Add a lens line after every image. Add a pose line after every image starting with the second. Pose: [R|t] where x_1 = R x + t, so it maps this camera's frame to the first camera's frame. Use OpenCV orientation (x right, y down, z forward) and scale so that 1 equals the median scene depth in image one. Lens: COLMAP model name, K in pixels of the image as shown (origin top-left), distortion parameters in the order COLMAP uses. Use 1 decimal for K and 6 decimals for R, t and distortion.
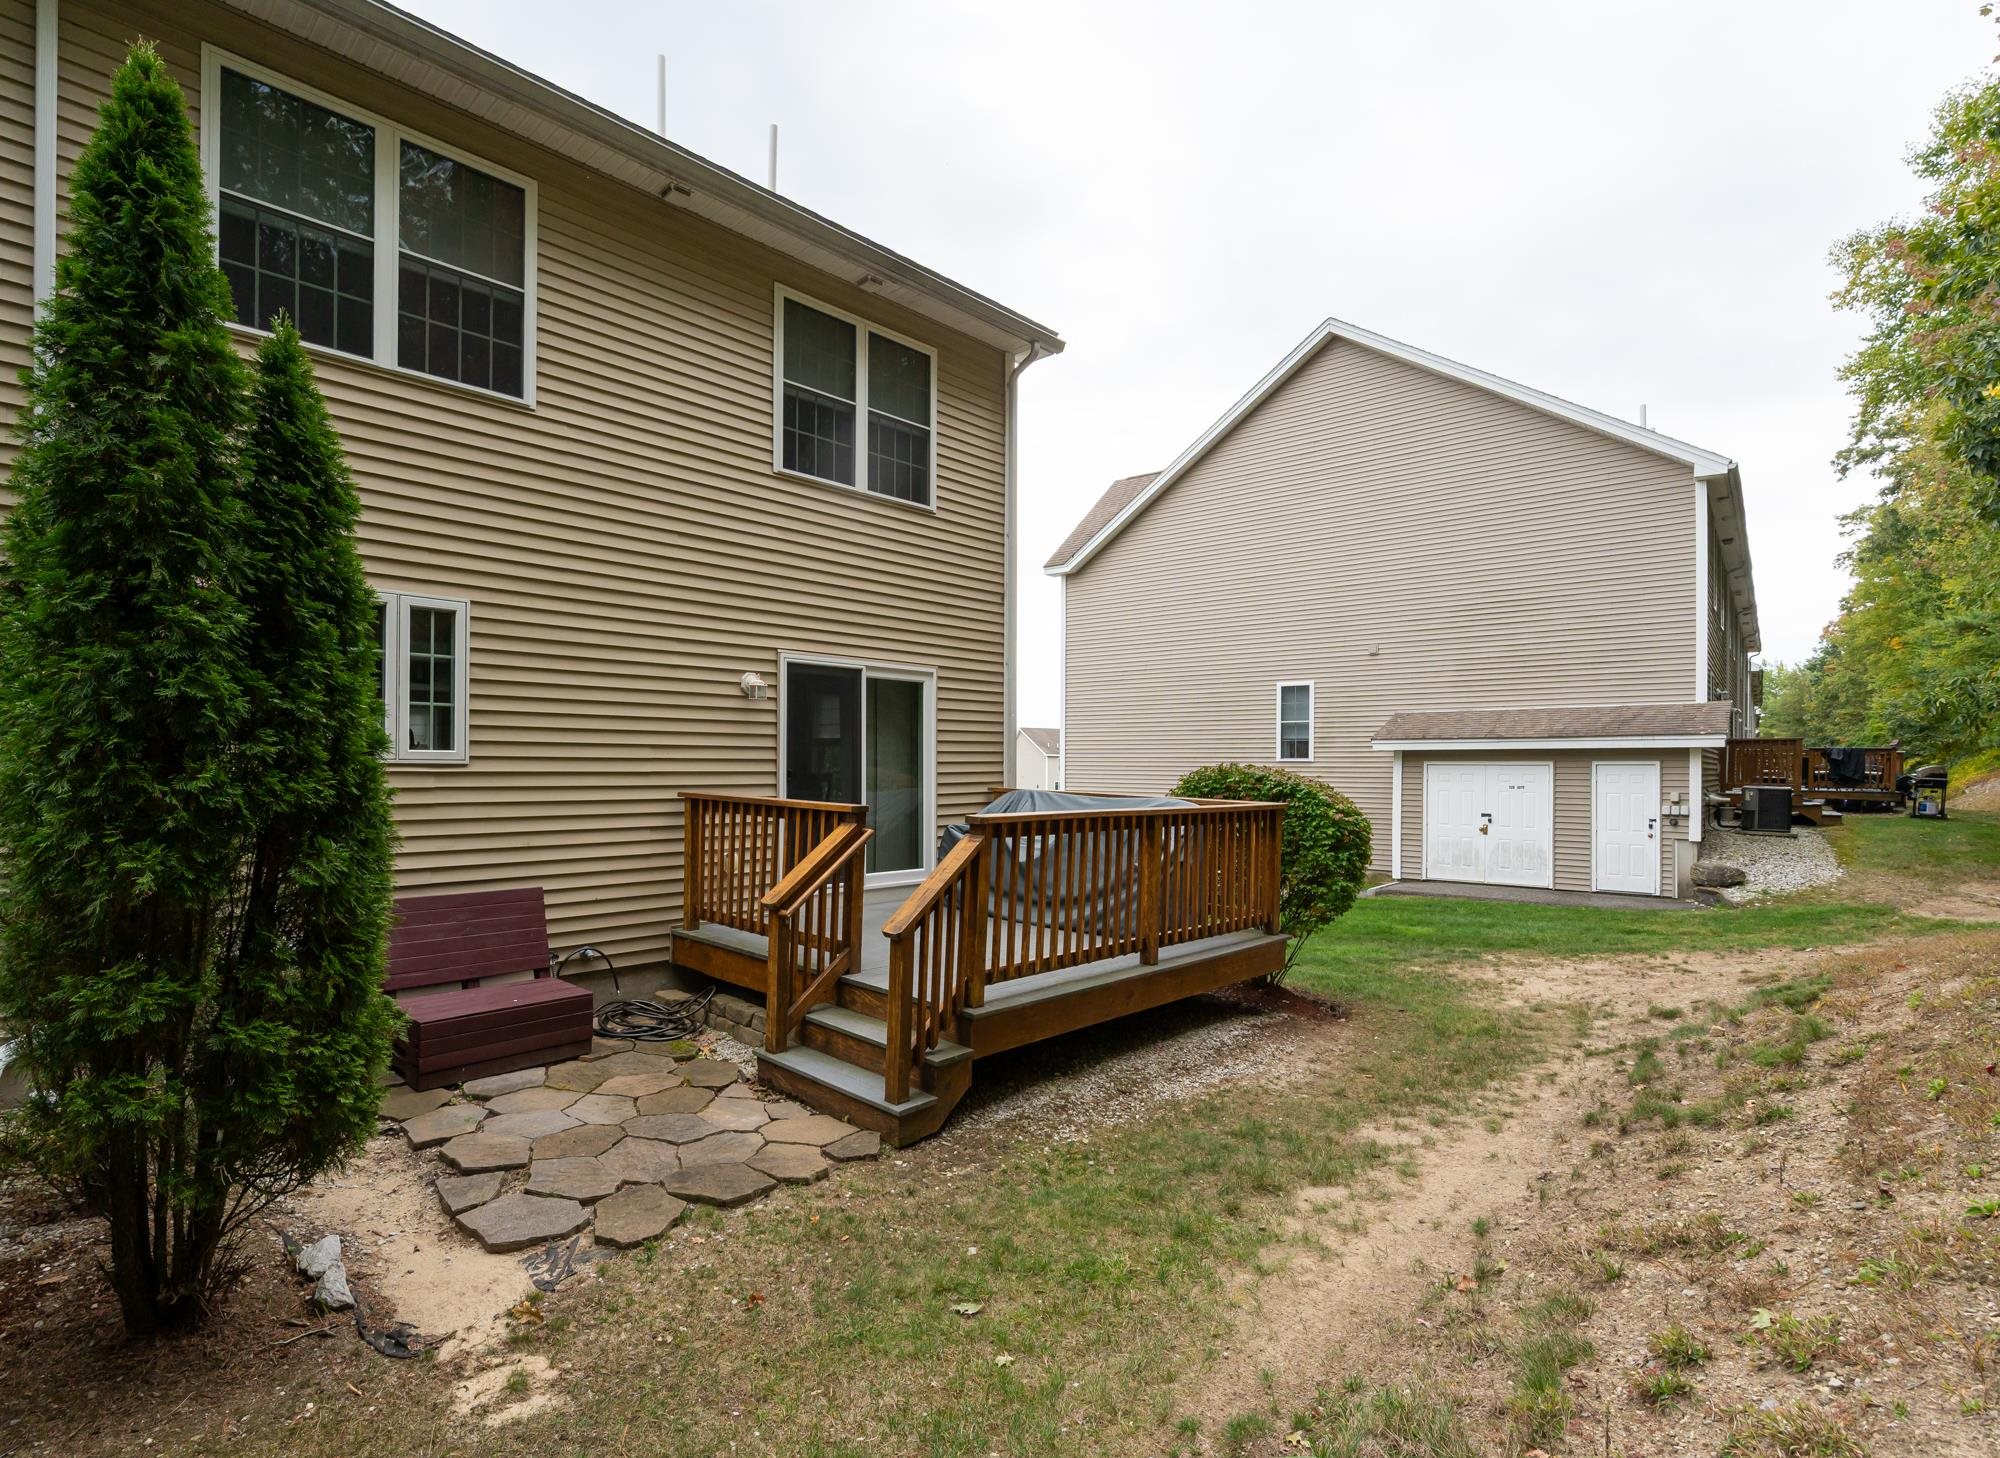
lens RADIAL K [[959.2, 0, 908.5], [0, 959.2, 761.4], [0, 0, 1]] dist [0.004157, 0.000482]
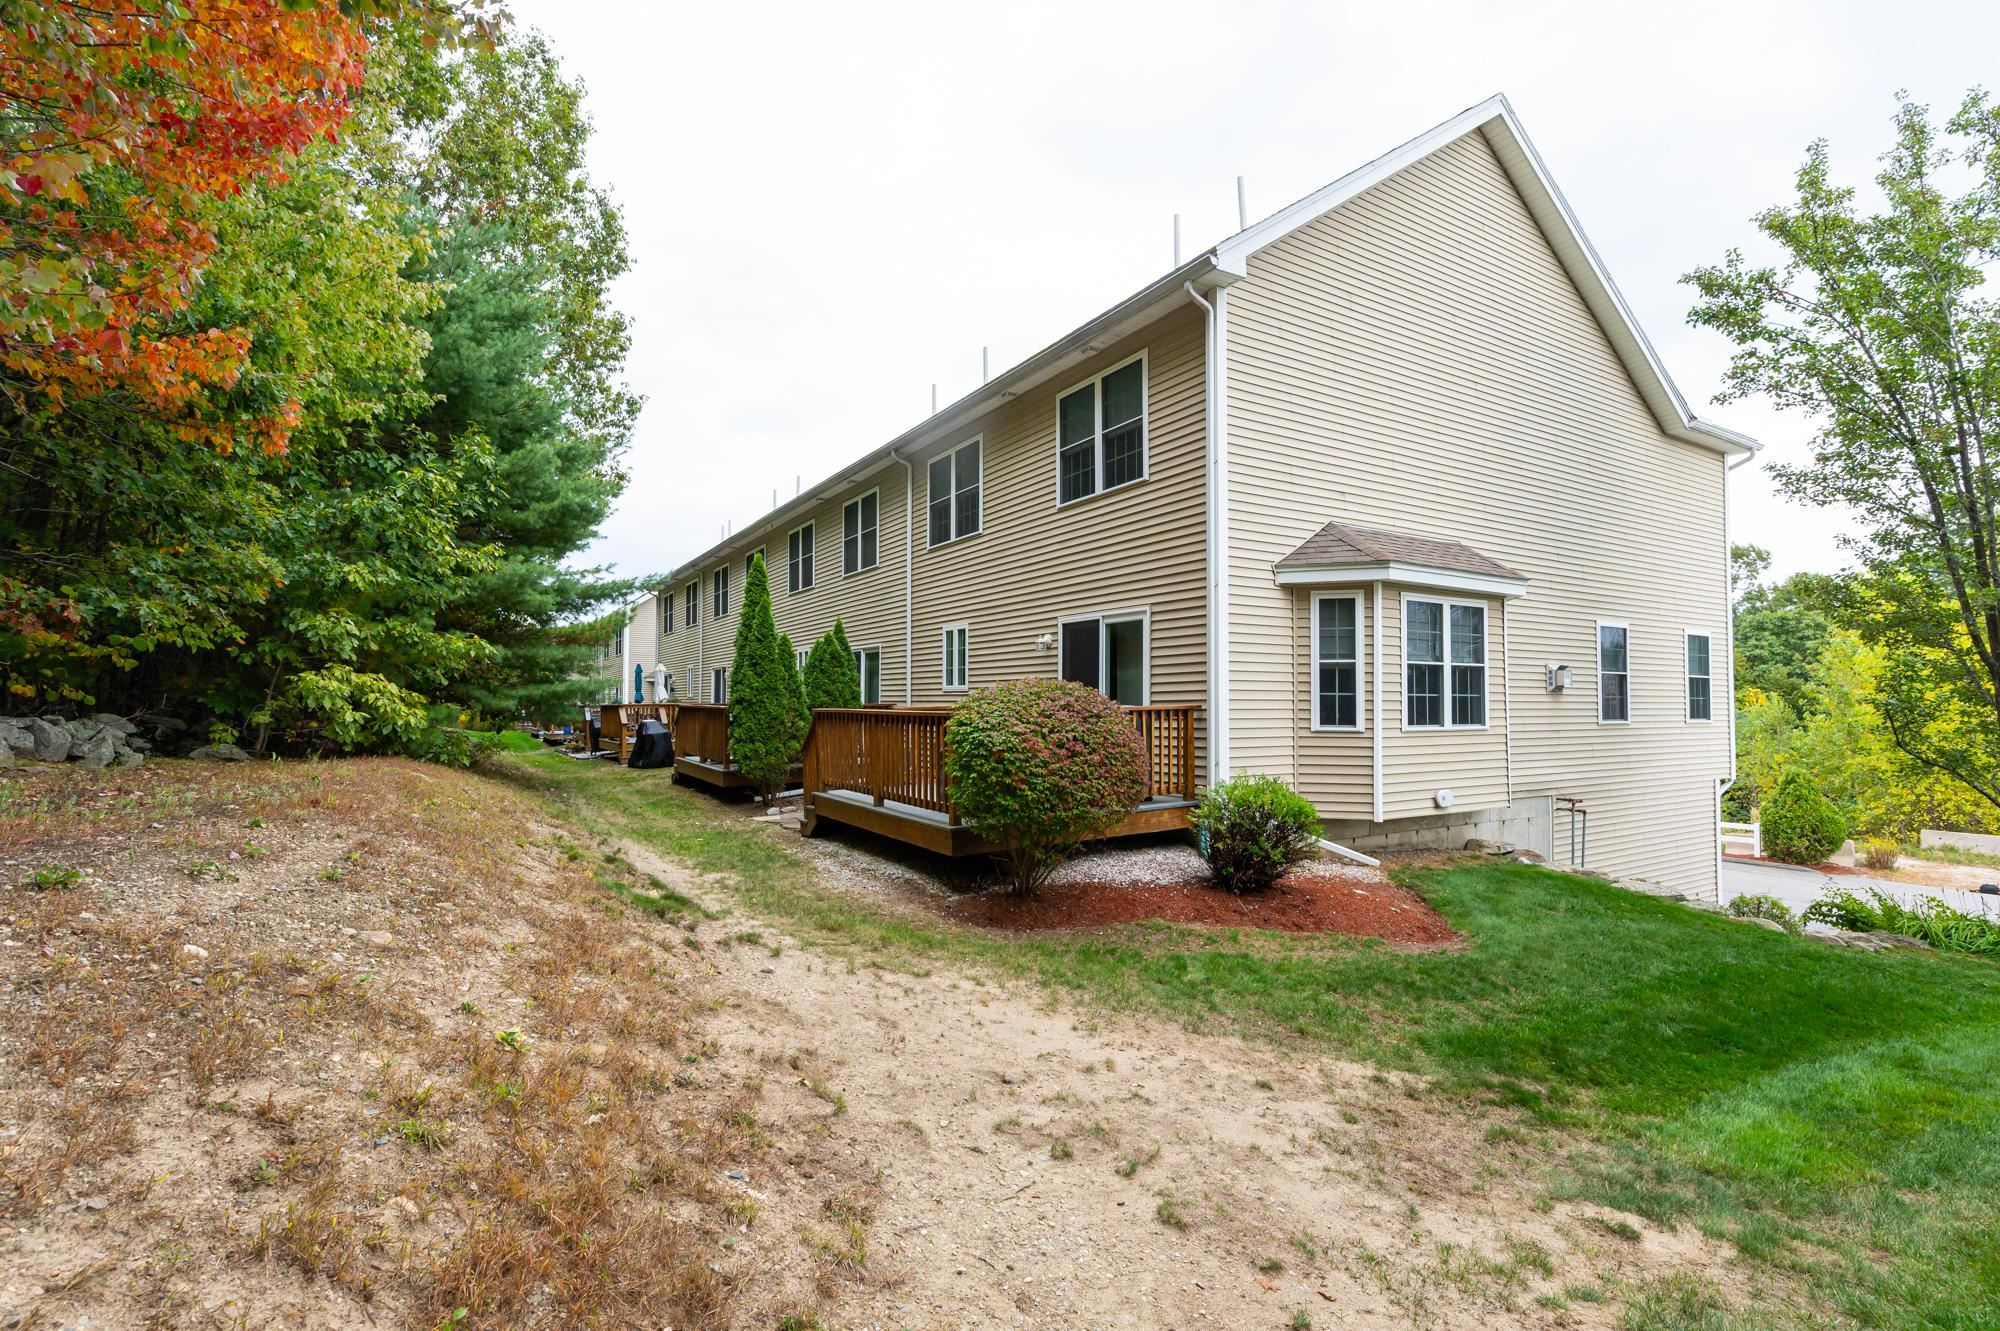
lens RADIAL K [[905.1, 0, 1003.1], [0, 905.1, 674.5], [0, 0, 1]] dist [0.000914, 0.000010]
pose [[-0.200623, -0.036419, -0.978991, 1.309127], [0.001113, 0.999300, -0.037403, 0.035253], [0.979668, -0.008594, -0.200442, 1.155243]]
